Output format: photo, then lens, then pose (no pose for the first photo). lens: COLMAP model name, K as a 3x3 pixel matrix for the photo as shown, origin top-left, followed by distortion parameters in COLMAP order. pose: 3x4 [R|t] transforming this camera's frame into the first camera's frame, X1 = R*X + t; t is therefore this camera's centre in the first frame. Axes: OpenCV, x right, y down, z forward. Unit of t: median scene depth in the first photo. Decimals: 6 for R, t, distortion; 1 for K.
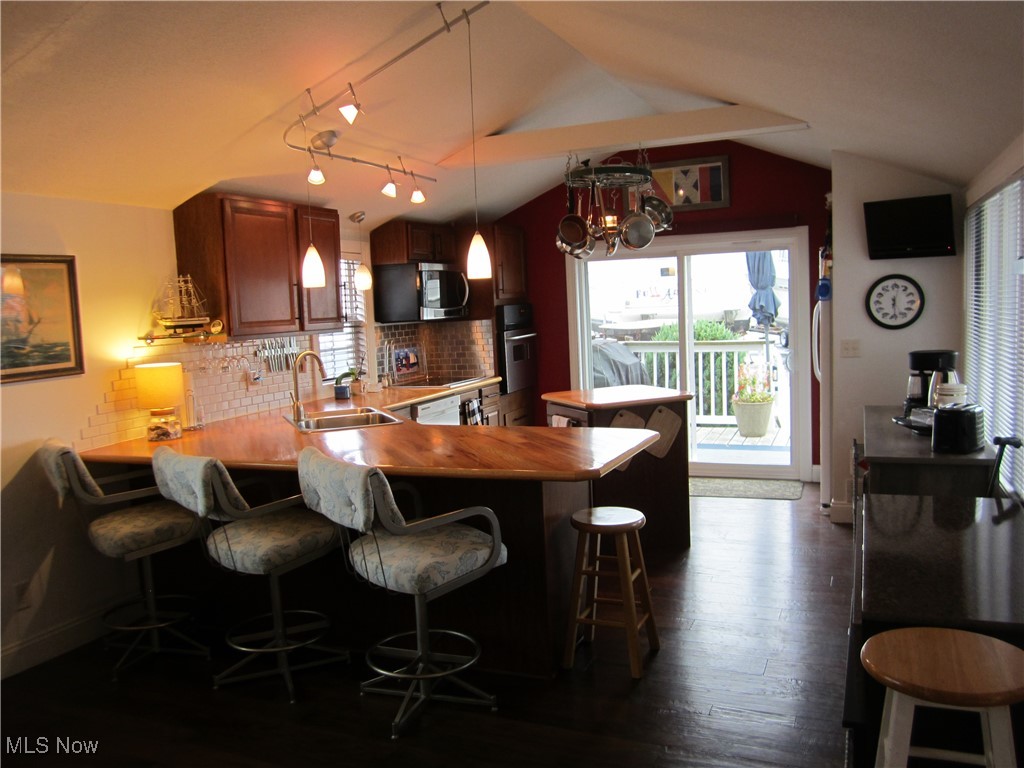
lens RADIAL K [[841.4, 0, 512.0], [0, 841.4, 384.0], [0, 0, 1]] dist [-0.044972, 0.015334]
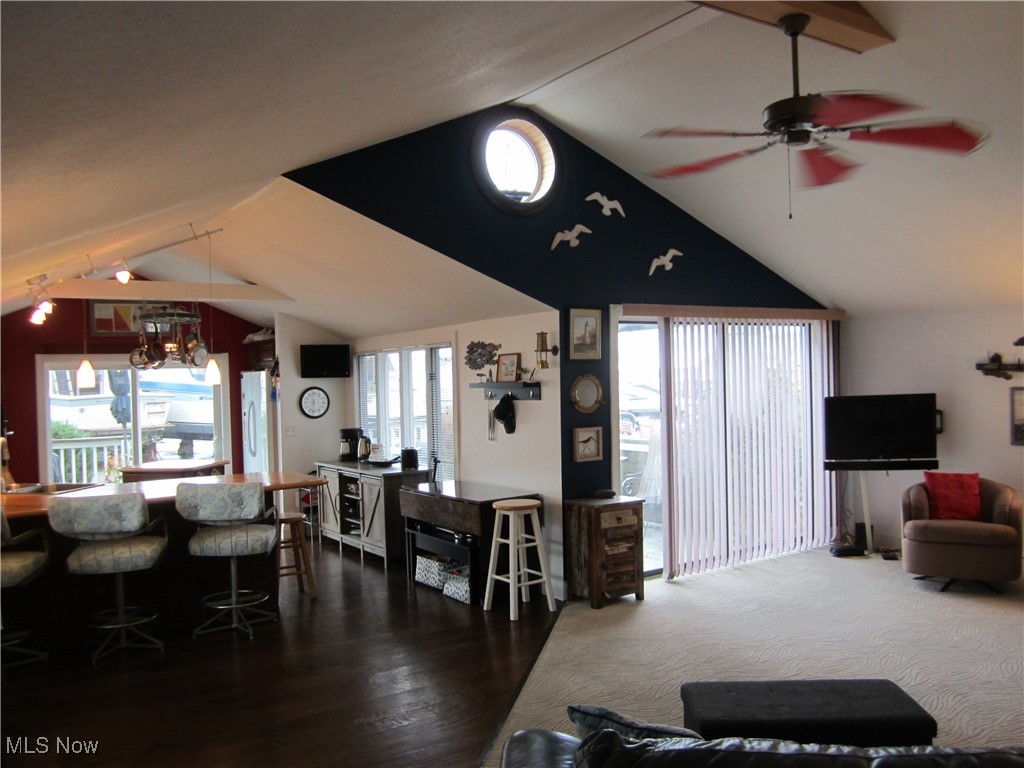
lens RADIAL K [[841.4, 0, 516.6], [0, 841.4, 388.5], [0, 0, 1]] dist [-0.043113, 0.018776]
pose [[0.546307, 0.020829, 0.837326, -0.738645], [0.084892, 0.993166, -0.080093, 0.045558], [-0.833272, 0.114837, 0.540806, -0.280184]]
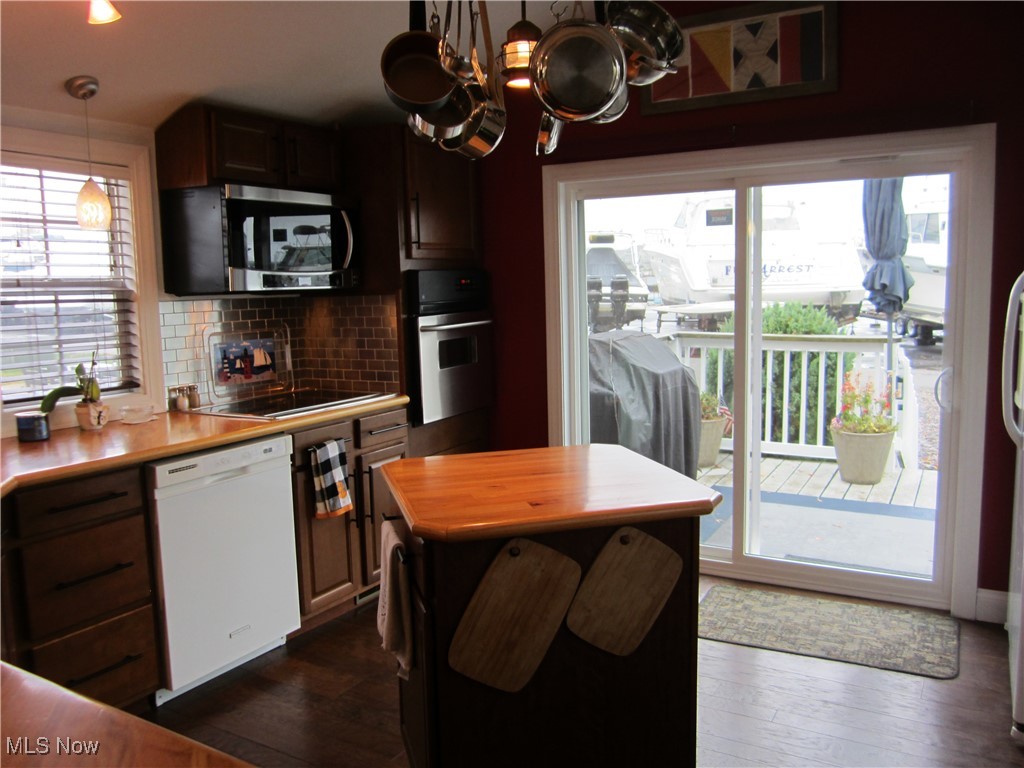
lens RADIAL K [[840.4, 0, 509.6], [0, 840.4, 380.1], [0, 0, 1]] dist [-0.033344, 0.002720]
pose [[0.992411, 0.038517, -0.116777, 0.152817], [-0.035594, 0.999001, 0.027011, -0.046456], [0.117701, -0.022649, 0.992791, 0.560038]]
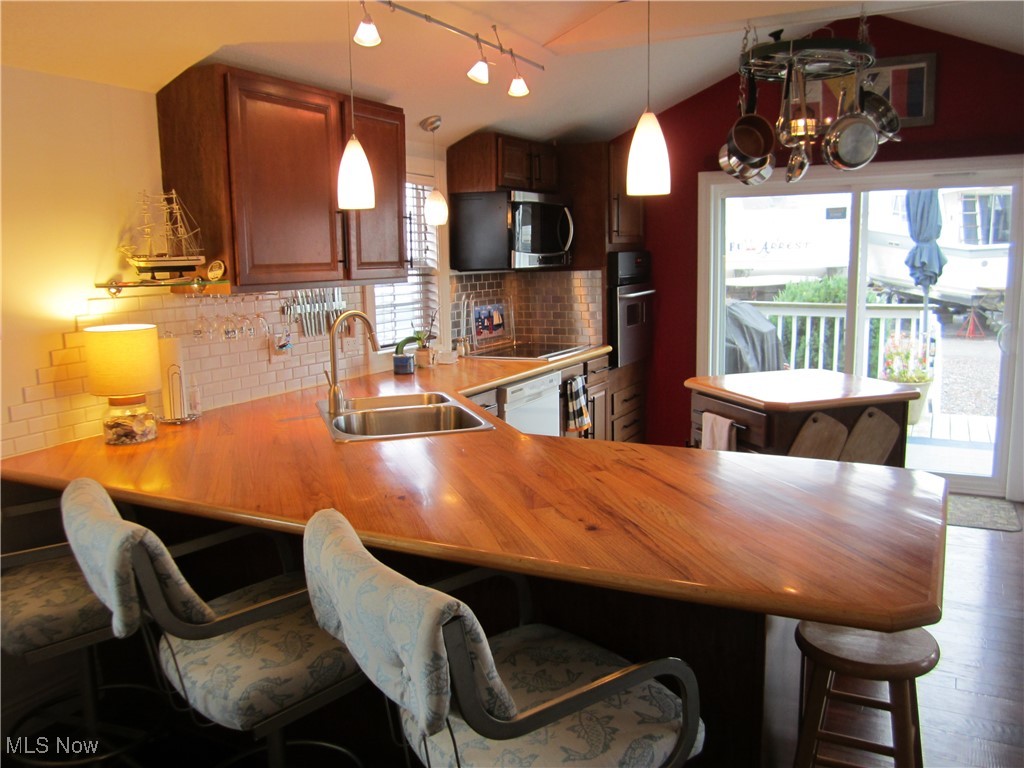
lens RADIAL K [[841.4, 0, 512.0], [0, 841.4, 384.0], [0, 0, 1]] dist [-0.044972, 0.015334]
pose [[0.996227, 0.036341, -0.078813, -0.052297], [-0.031693, 0.997728, 0.059444, -0.020976], [0.080794, -0.056722, 0.995116, 0.290955]]
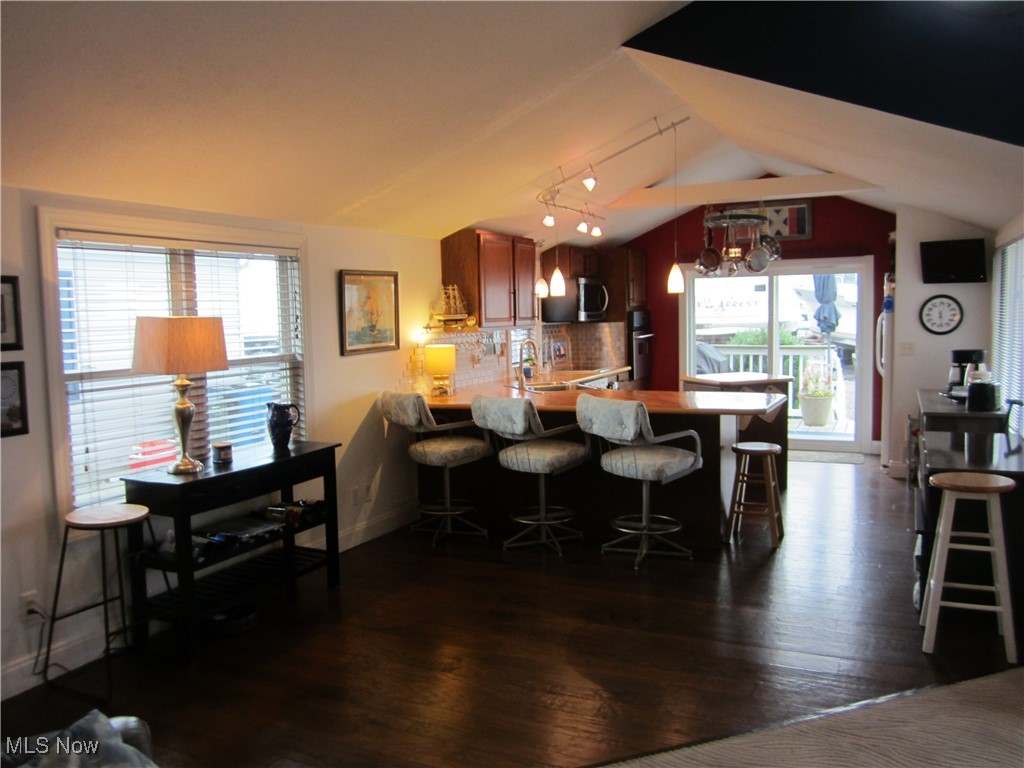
lens RADIAL K [[841.4, 0, 516.6], [0, 841.4, 388.5], [0, 0, 1]] dist [-0.043113, 0.018776]
pose [[0.999243, 0.023915, -0.030696, -0.186020], [-0.024028, 0.999706, -0.003296, 0.042321], [0.030608, 0.004031, 0.999523, -0.374381]]
